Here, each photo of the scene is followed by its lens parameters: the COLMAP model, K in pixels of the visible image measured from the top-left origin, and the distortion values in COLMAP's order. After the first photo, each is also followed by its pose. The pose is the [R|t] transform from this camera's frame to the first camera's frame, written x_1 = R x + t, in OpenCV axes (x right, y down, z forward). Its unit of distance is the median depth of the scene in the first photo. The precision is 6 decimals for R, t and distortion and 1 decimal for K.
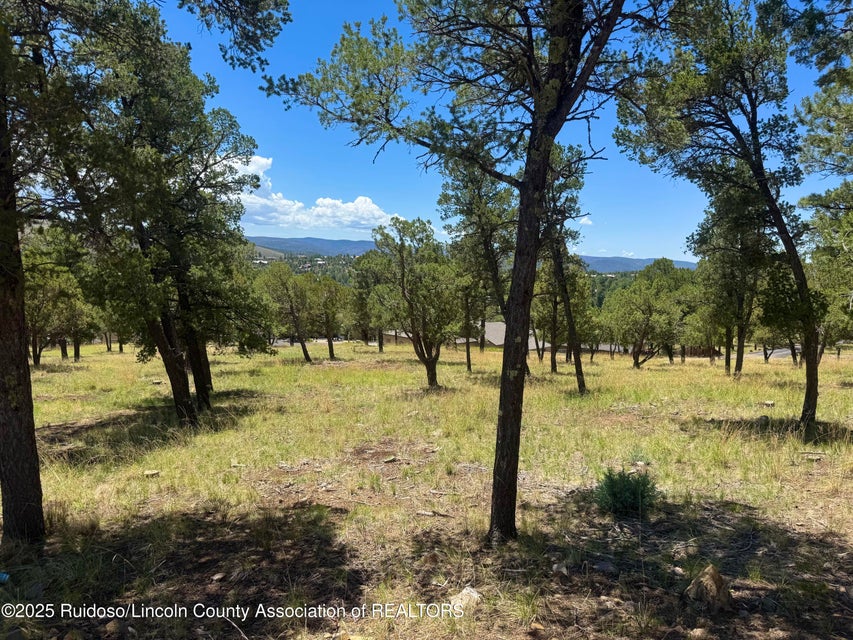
lens RADIAL K [[586.1, 0, 444.5], [0, 586.1, 328.3], [0, 0, 1]] dist [0.014071, -0.028736]
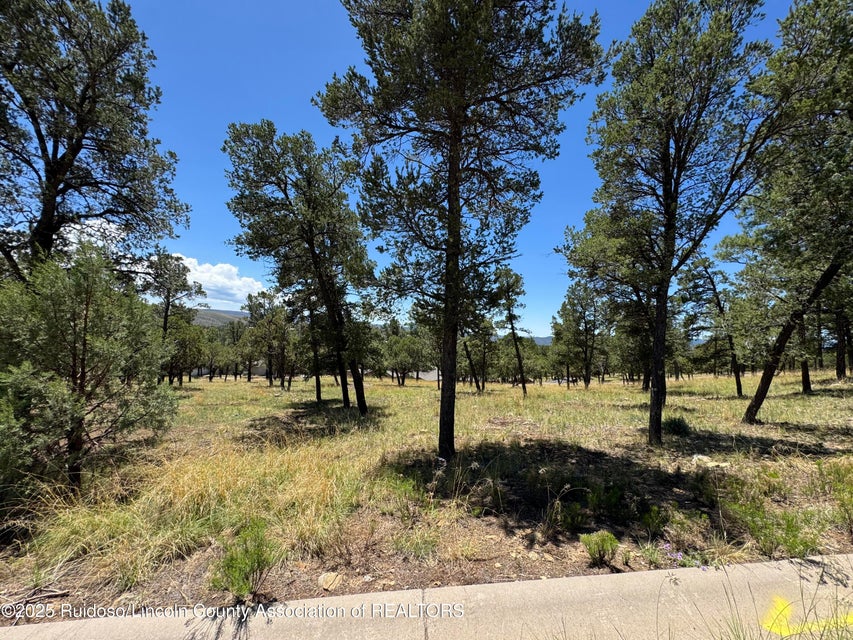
lens RADIAL K [[337.1, 0, 430.5], [0, 337.1, 321.9], [0, 0, 1]] dist [0.001848, 0.000080]
pose [[0.976496, 0.032203, 0.213116, -0.258475], [-0.001796, 0.989957, -0.141356, 0.015910], [-0.215527, 0.137650, 0.966747, -0.036296]]
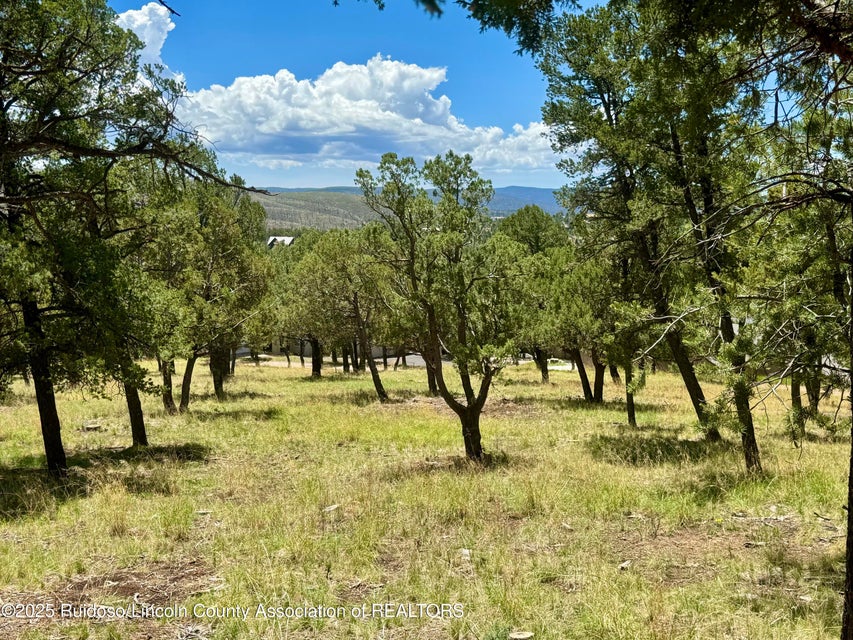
lens RADIAL K [[990.1, 0, 424.5], [0, 990.1, 319.6], [0, 0, 1]] dist [0.069463, 0.000000]
pose [[0.946958, 0.002755, -0.321346, 0.189235], [-0.008074, 0.999852, -0.015221, -0.010667], [0.321256, 0.017008, 0.946840, 0.075583]]
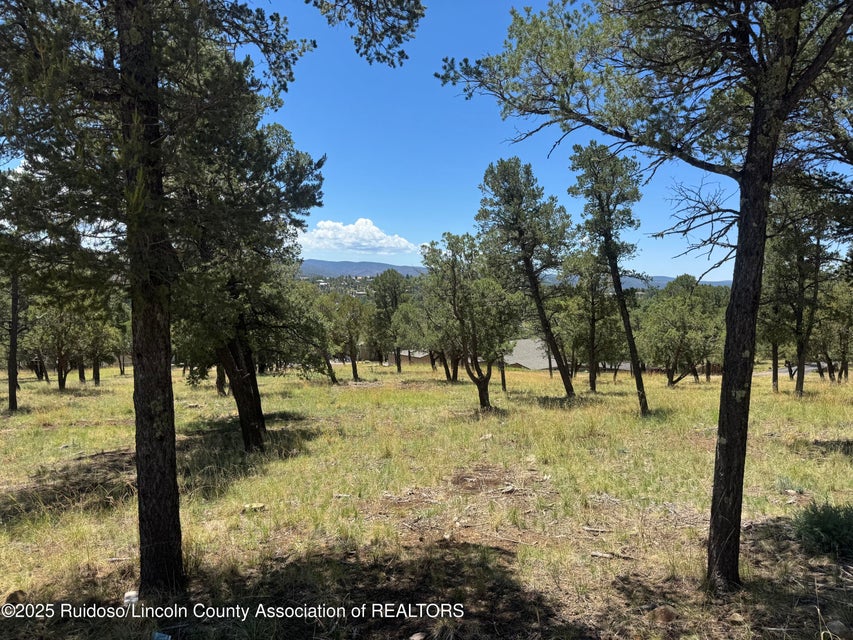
lens RADIAL K [[586.1, 0, 428.6], [0, 586.1, 320.6], [0, 0, 1]] dist [0.014071, -0.028736]
pose [[0.999679, -0.011074, -0.022782, -0.071119], [0.009981, 0.998821, -0.047506, 0.001703], [0.023281, 0.047263, 0.998611, 0.028111]]
